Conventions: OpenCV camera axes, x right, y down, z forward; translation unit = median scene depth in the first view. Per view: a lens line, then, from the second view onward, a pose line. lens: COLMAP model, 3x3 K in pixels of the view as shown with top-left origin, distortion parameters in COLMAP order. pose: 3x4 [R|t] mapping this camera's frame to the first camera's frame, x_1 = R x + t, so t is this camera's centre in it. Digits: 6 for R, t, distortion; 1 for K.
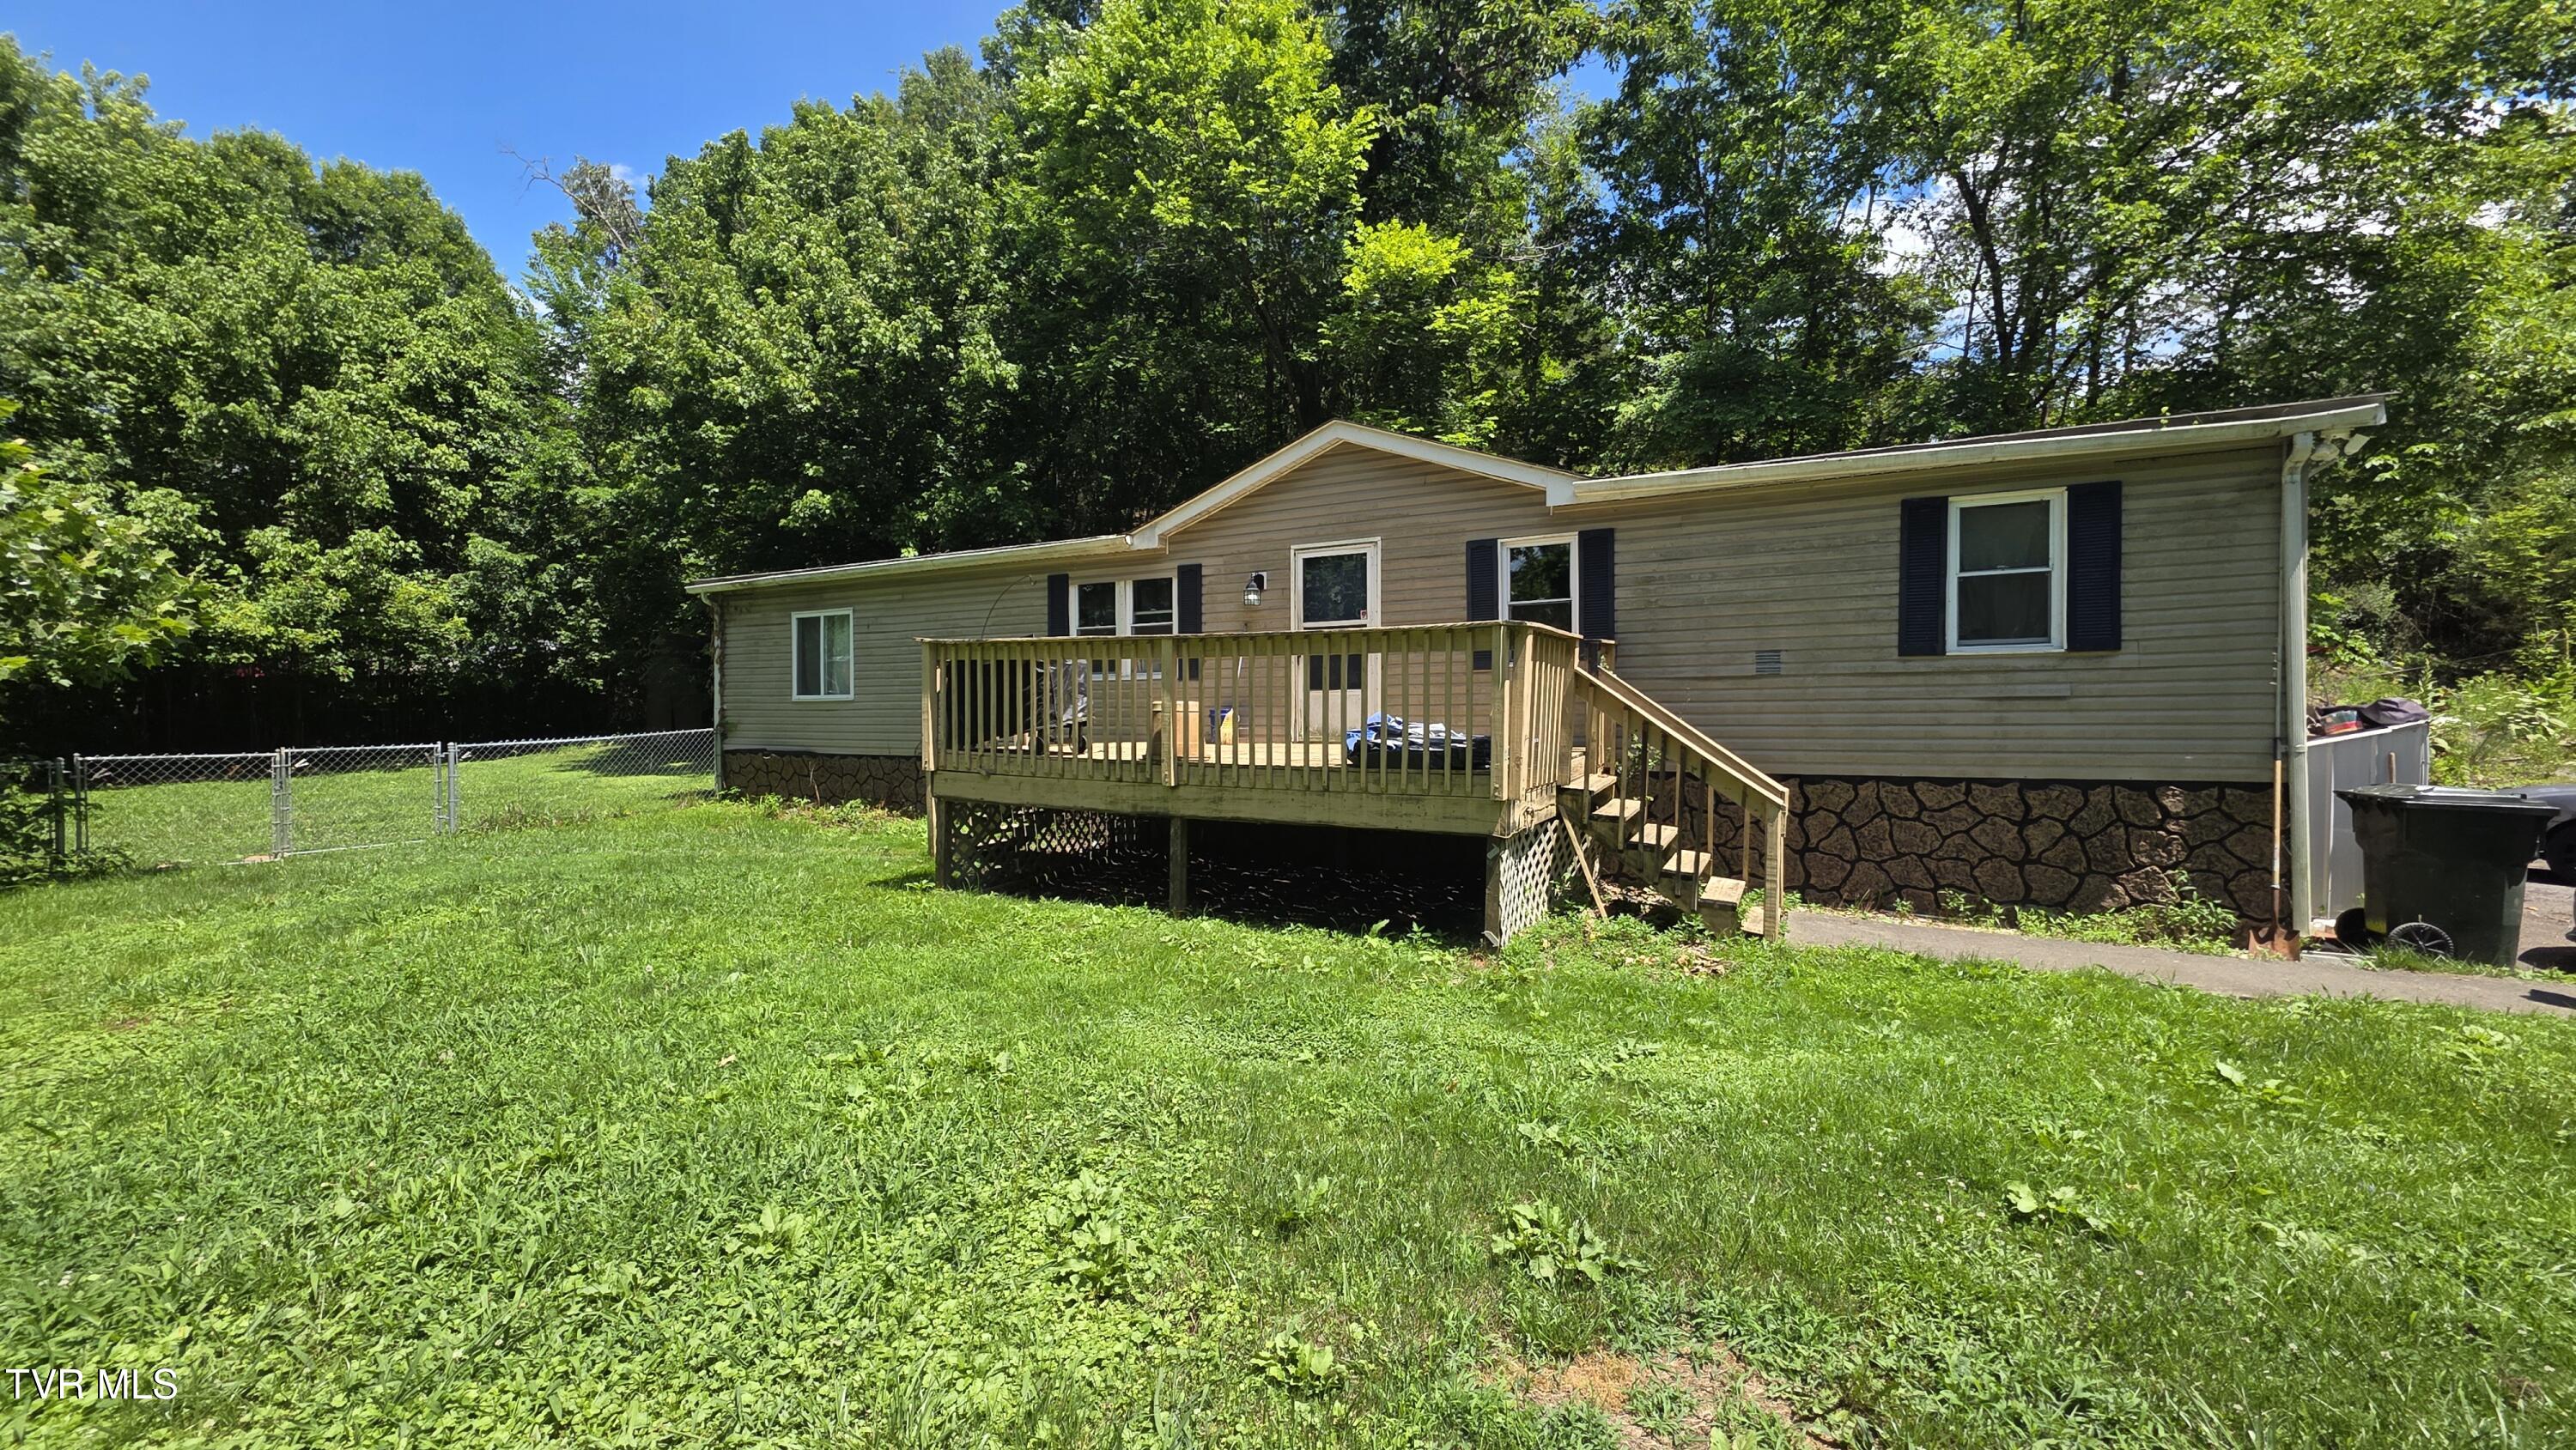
lens RADIAL K [[1020.3, 0, 1313.9], [0, 1020.3, 732.6], [0, 0, 1]] dist [0.002279, -0.001350]
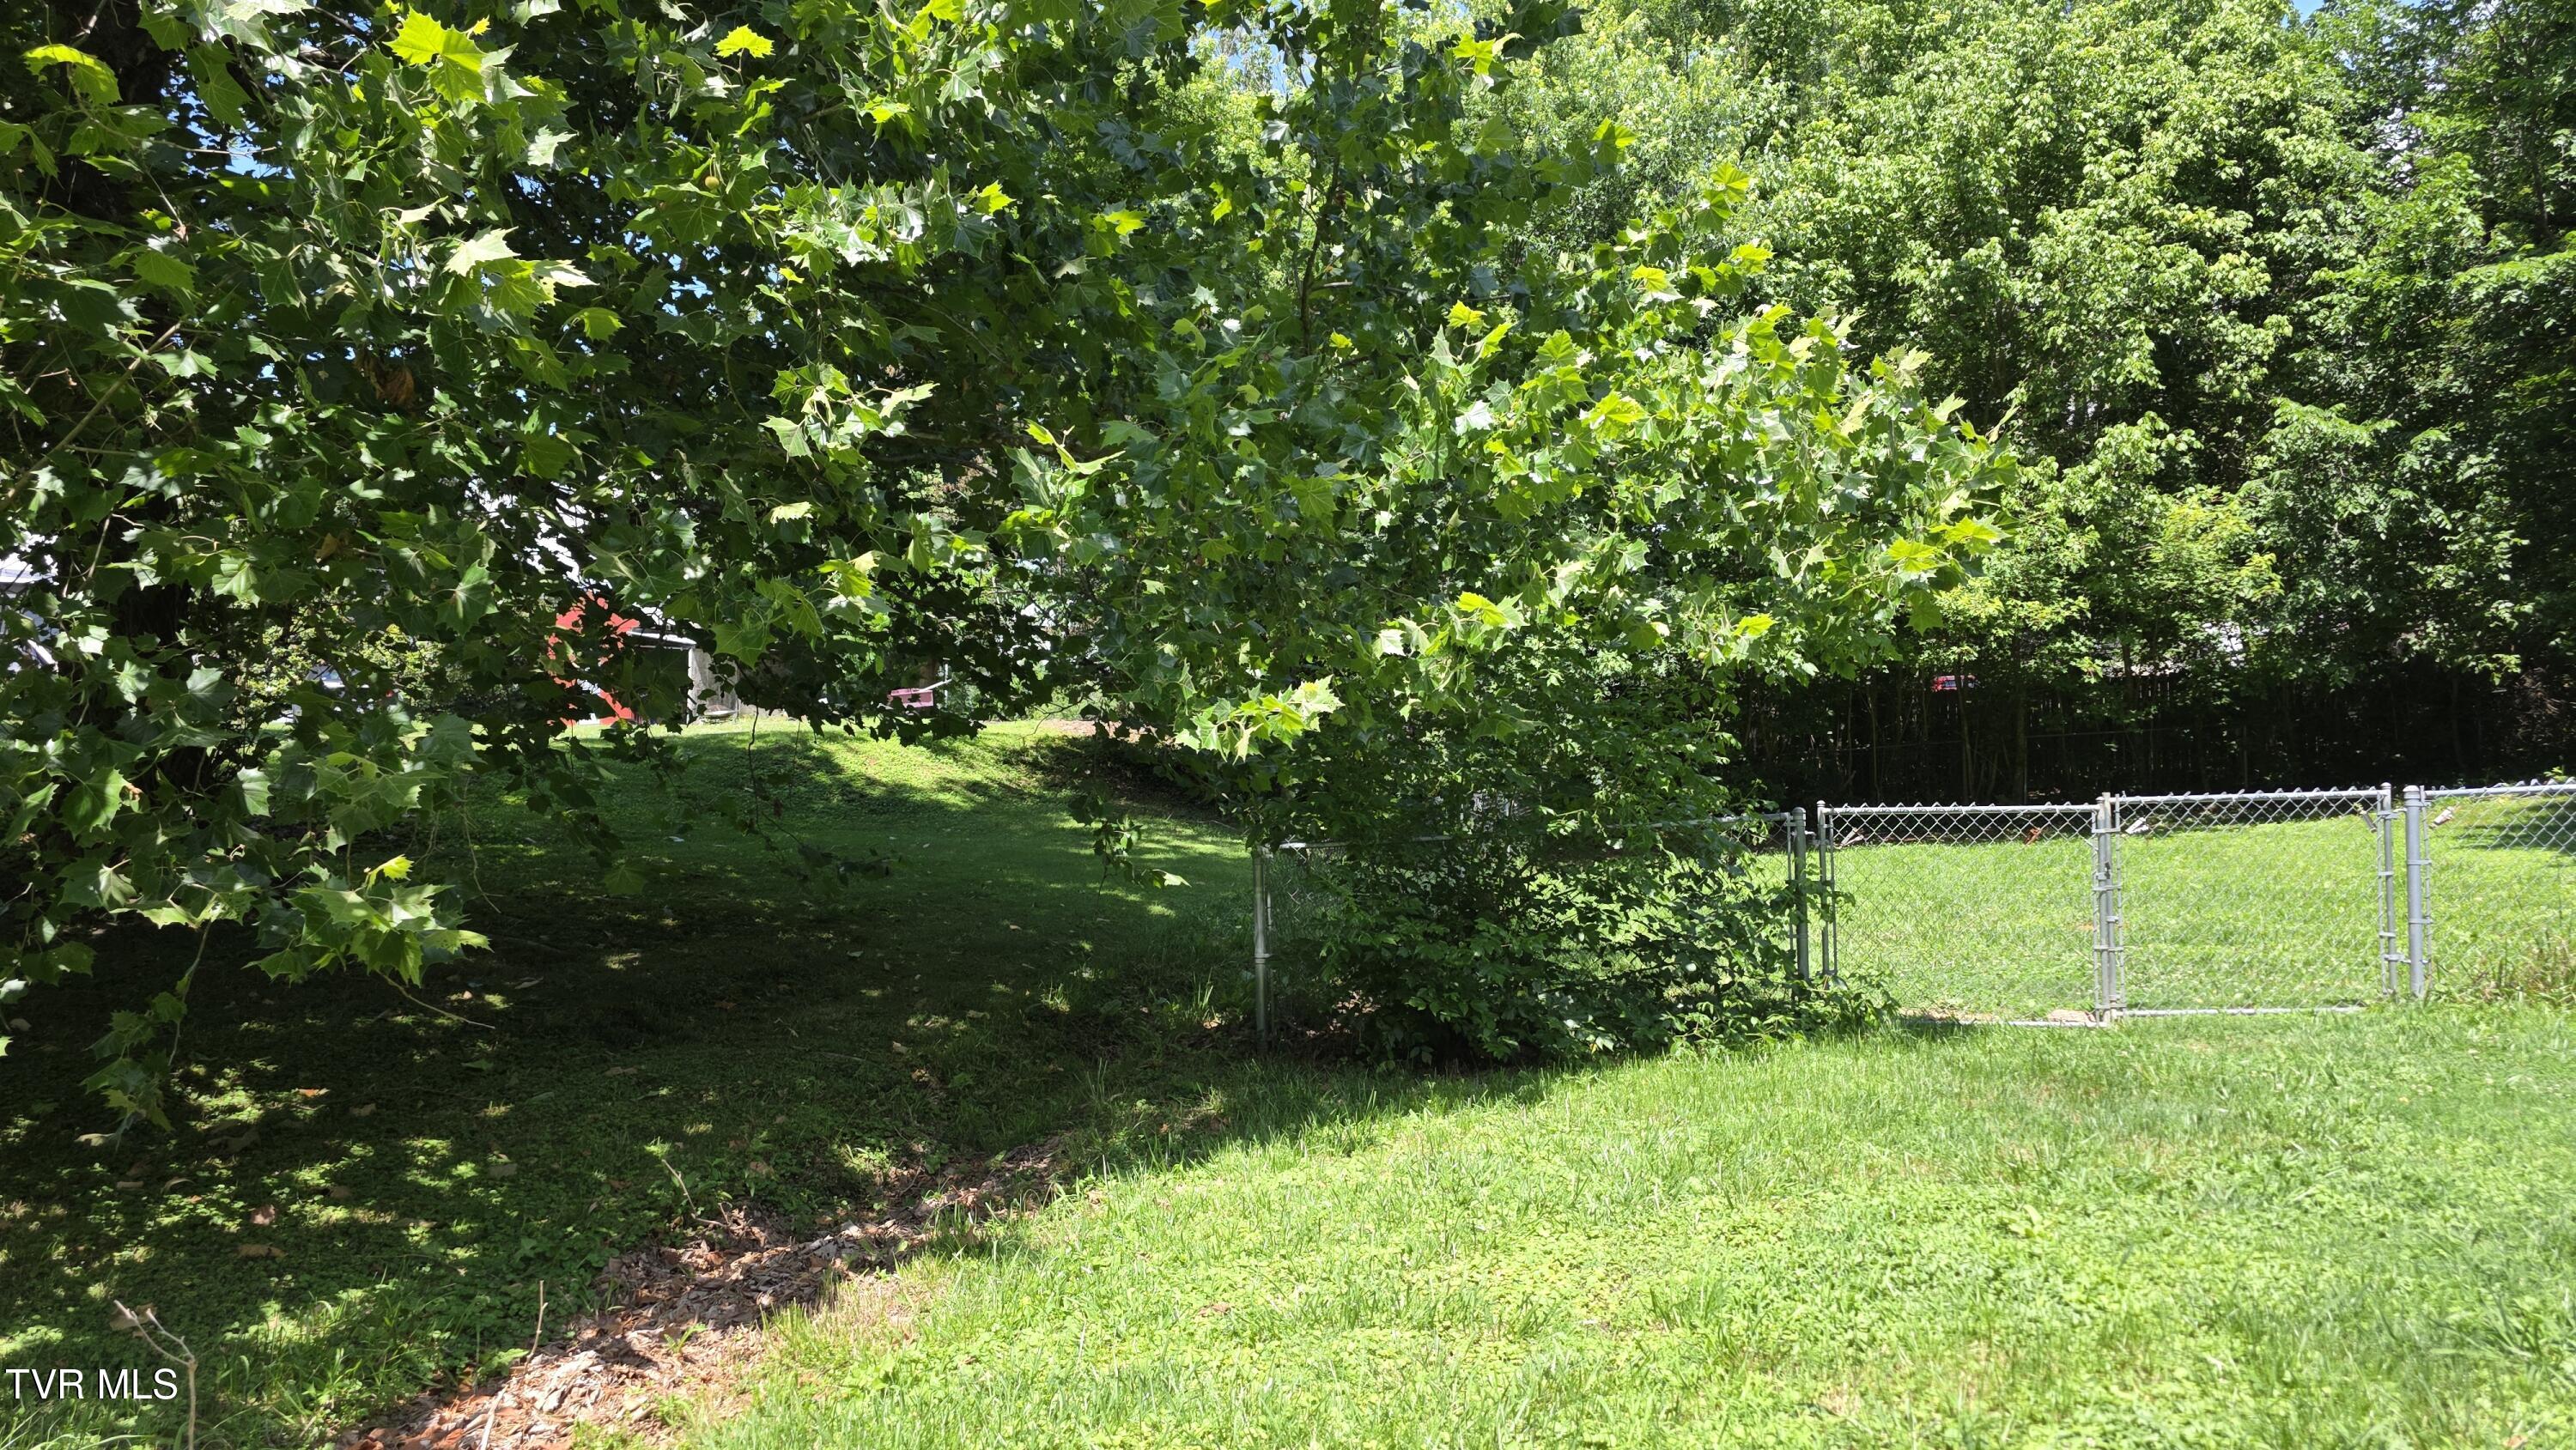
lens RADIAL K [[1757.9, 0, 1299.1], [0, 1757.9, 736.1], [0, 0, 1]] dist [0.028806, 0.002368]
pose [[0.409278, -0.018614, -0.912220, -0.178158], [0.002395, 0.999810, -0.019327, 0.001010], [0.912407, 0.005726, 0.409245, 0.136512]]
